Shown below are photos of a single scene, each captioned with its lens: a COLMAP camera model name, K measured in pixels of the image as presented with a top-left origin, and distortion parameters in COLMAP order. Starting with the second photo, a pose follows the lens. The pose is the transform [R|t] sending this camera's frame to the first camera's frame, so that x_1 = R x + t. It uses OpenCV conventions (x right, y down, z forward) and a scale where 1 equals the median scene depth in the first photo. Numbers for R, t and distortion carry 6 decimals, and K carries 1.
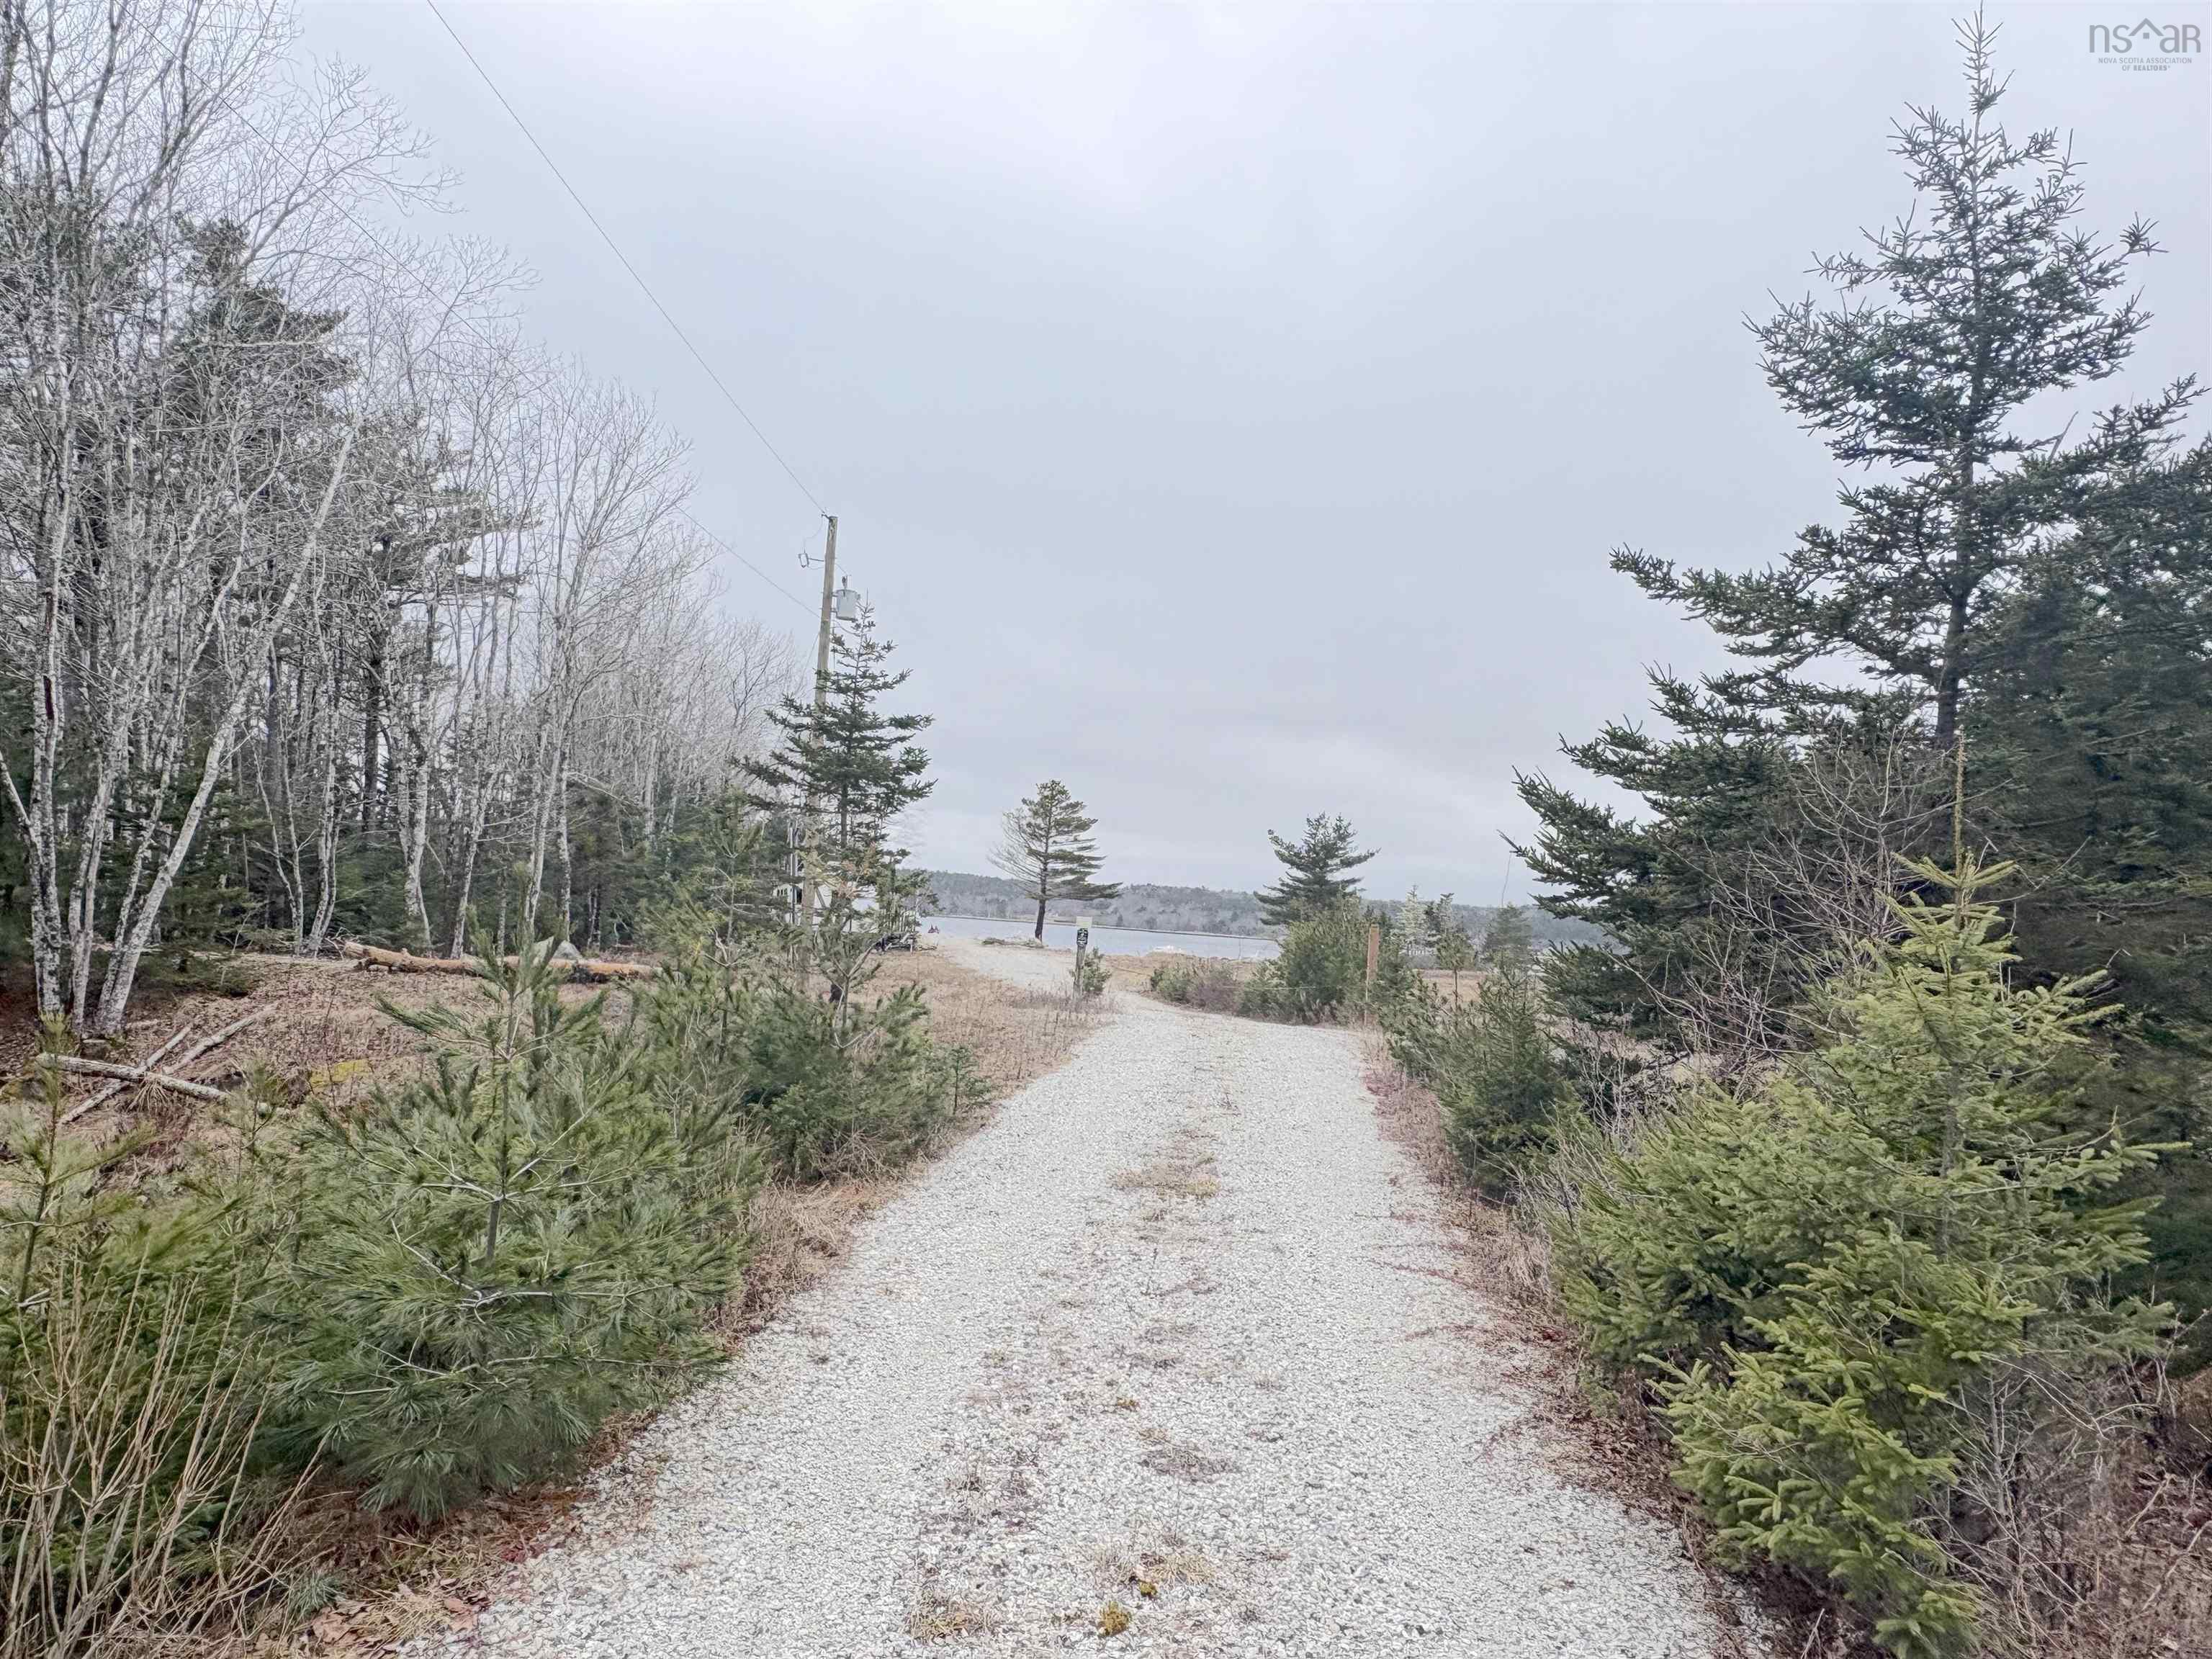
lens RADIAL K [[1490.2, 0, 1103.9], [0, 1490.2, 827.3], [0, 0, 1]] dist [-0.001428, 0.004260]
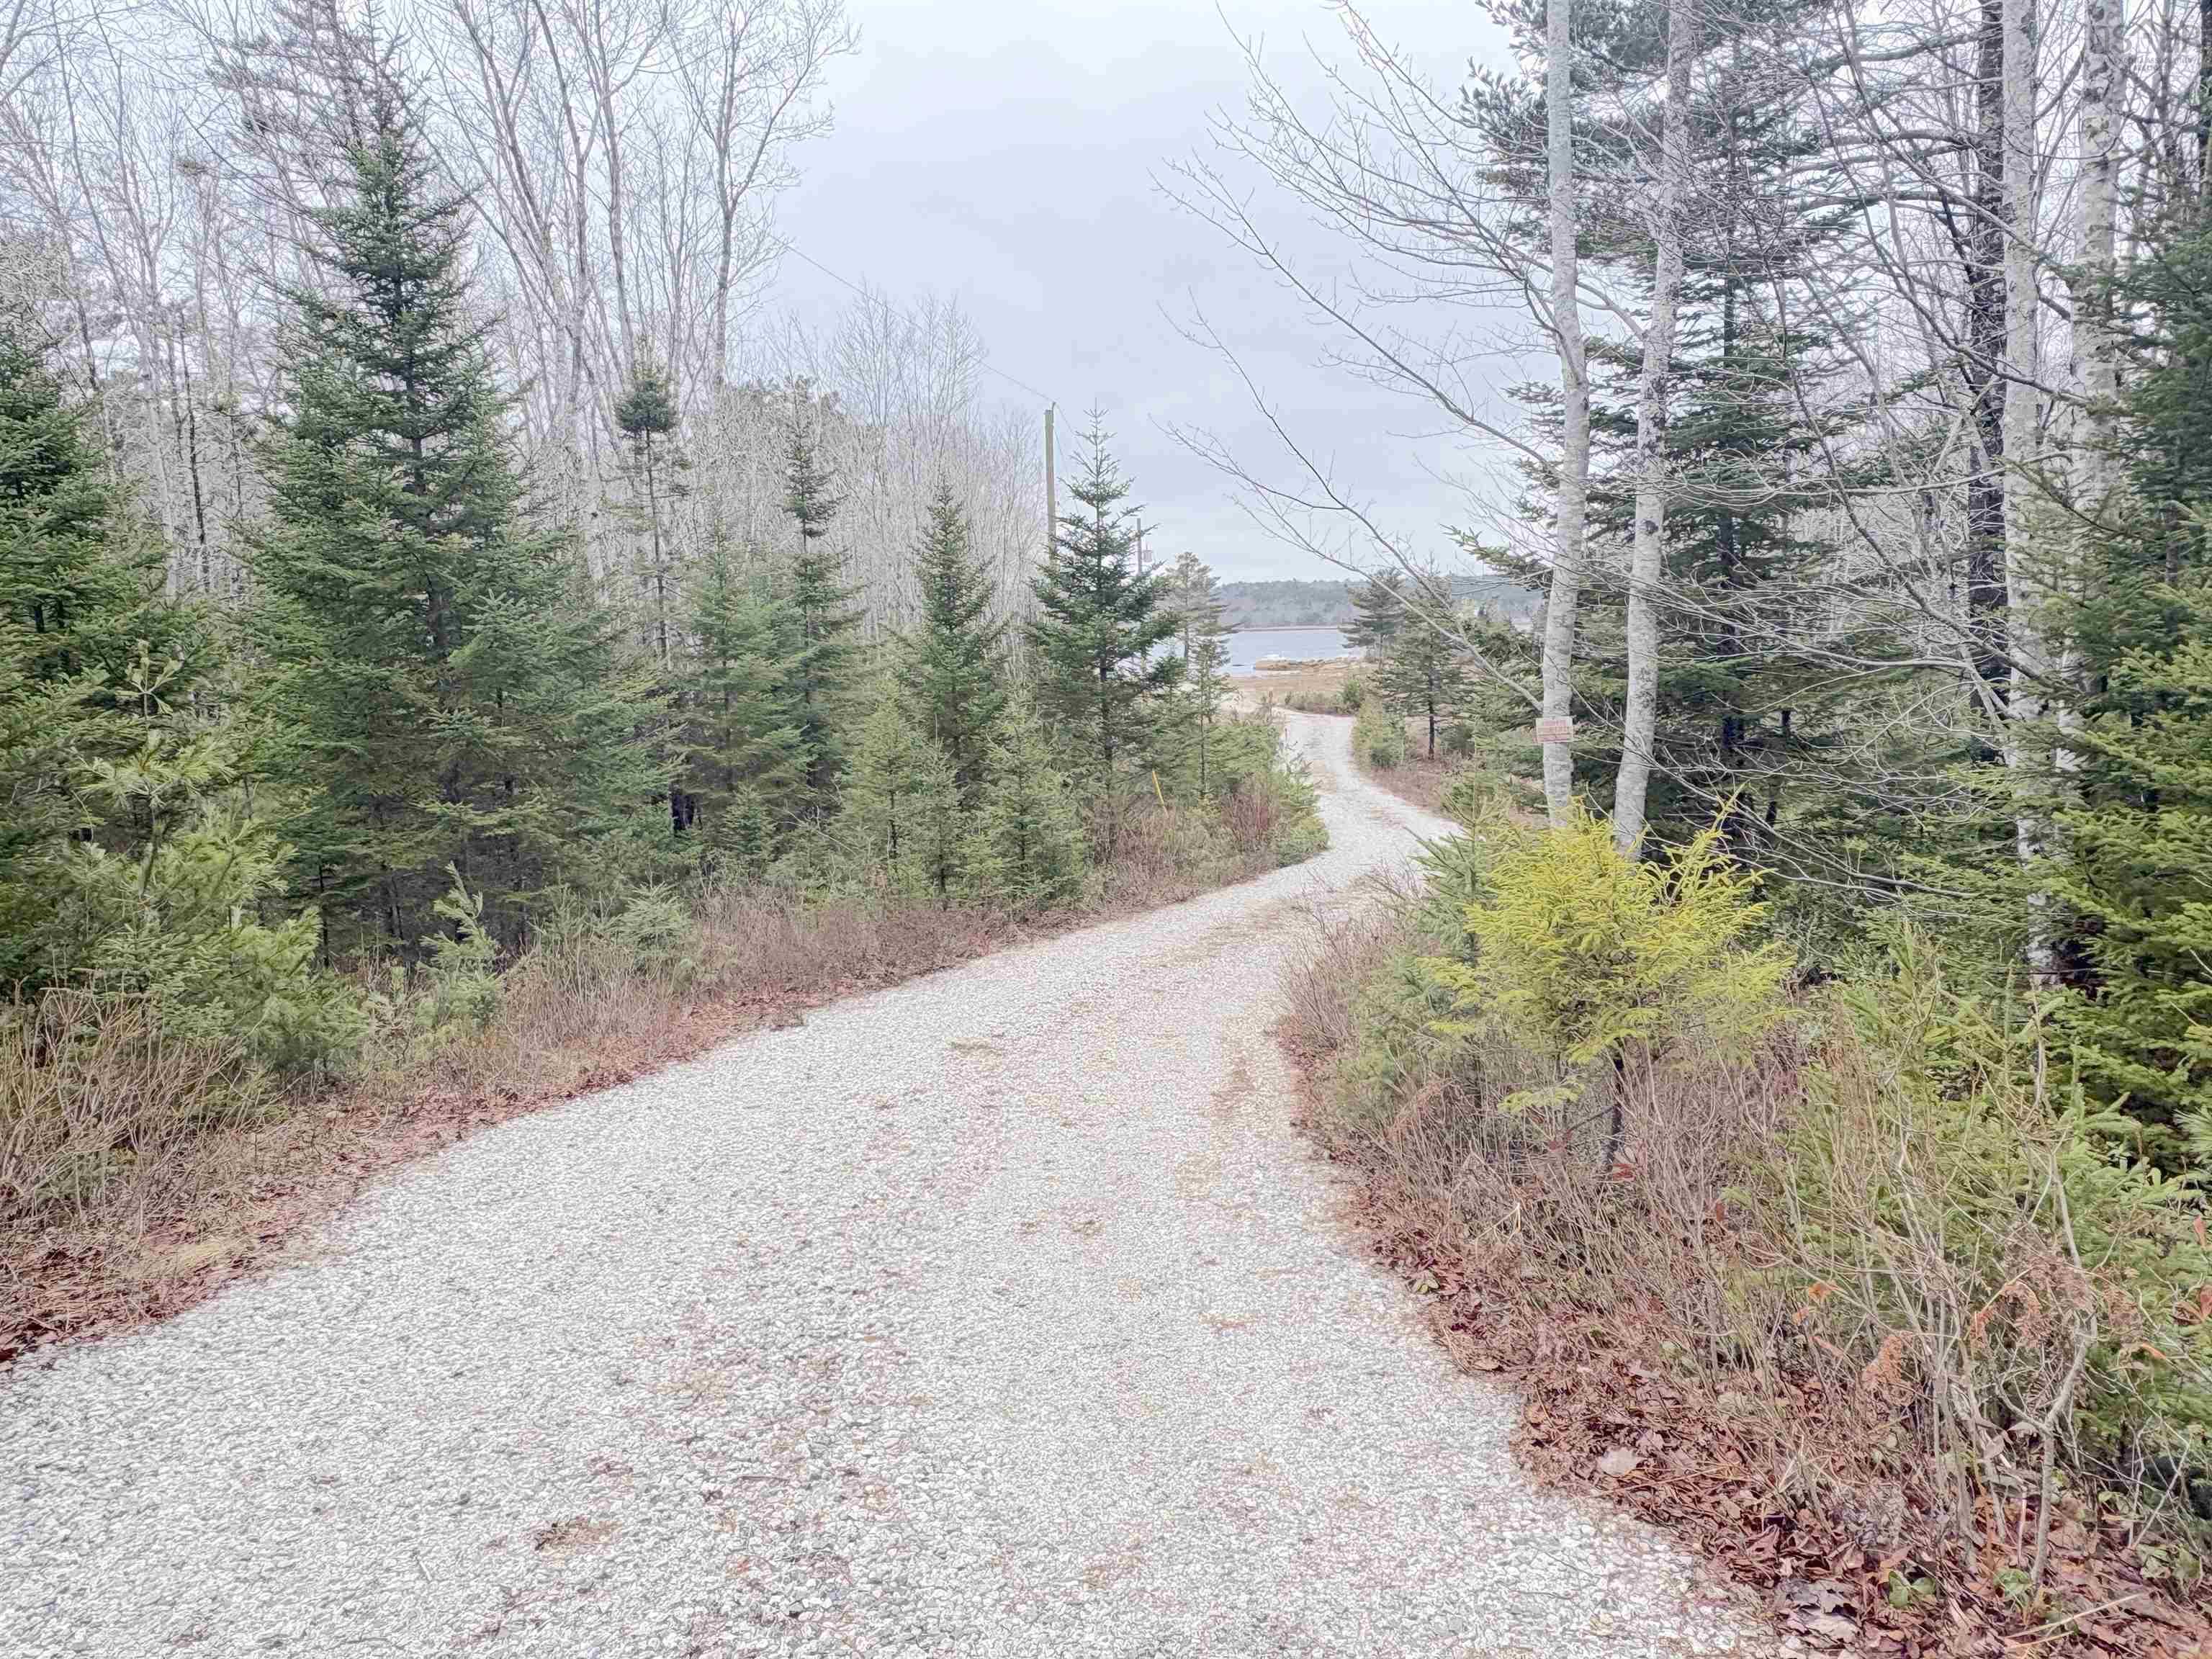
lens RADIAL K [[1490.2, 0, 1107.4], [0, 1490.2, 833.6], [0, 0, 1]] dist [-0.001428, 0.004260]
pose [[0.994212, -0.081390, -0.070132, -0.031708], [0.093767, 0.975988, 0.196609, -0.055646], [0.052446, -0.202047, 0.977971, -0.409233]]
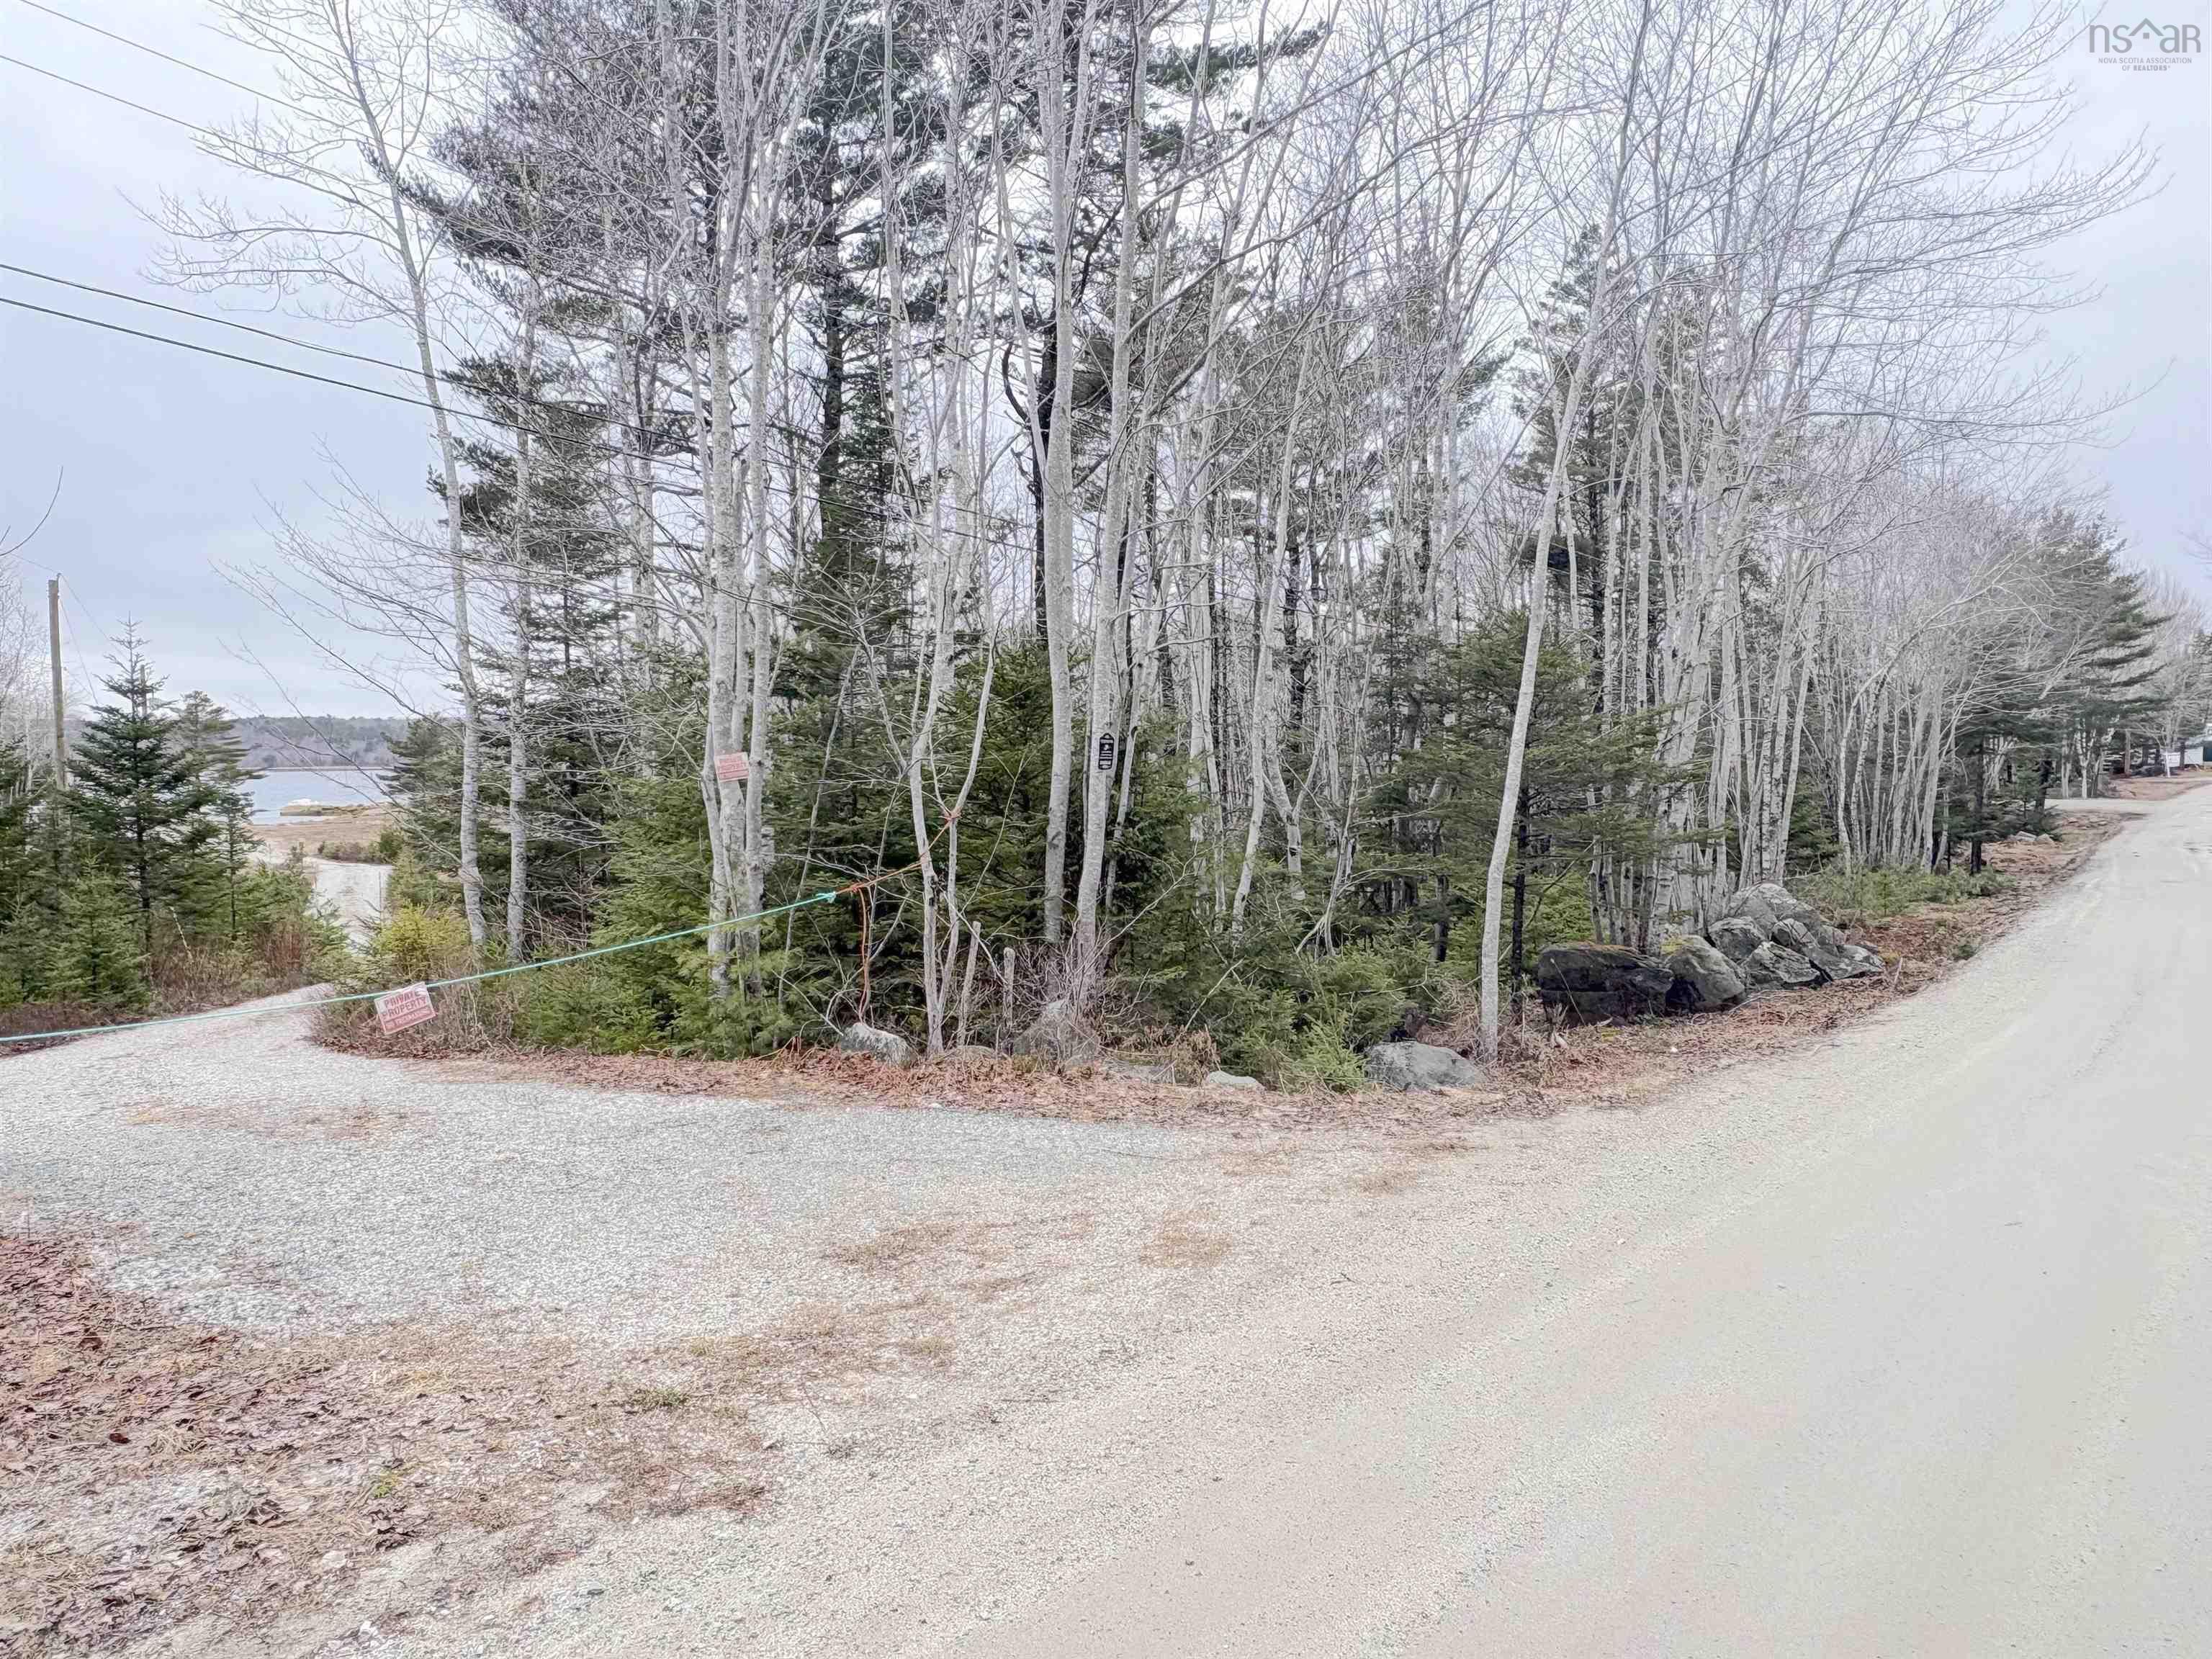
lens RADIAL K [[1490.2, 0, 1104.7], [0, 1490.2, 826.0], [0, 0, 1]] dist [-0.001428, 0.004260]
pose [[0.853096, -0.099154, 0.512246, -0.035528], [0.032151, 0.989901, 0.138068, -0.069365], [-0.520762, -0.101316, 0.847668, -0.508692]]
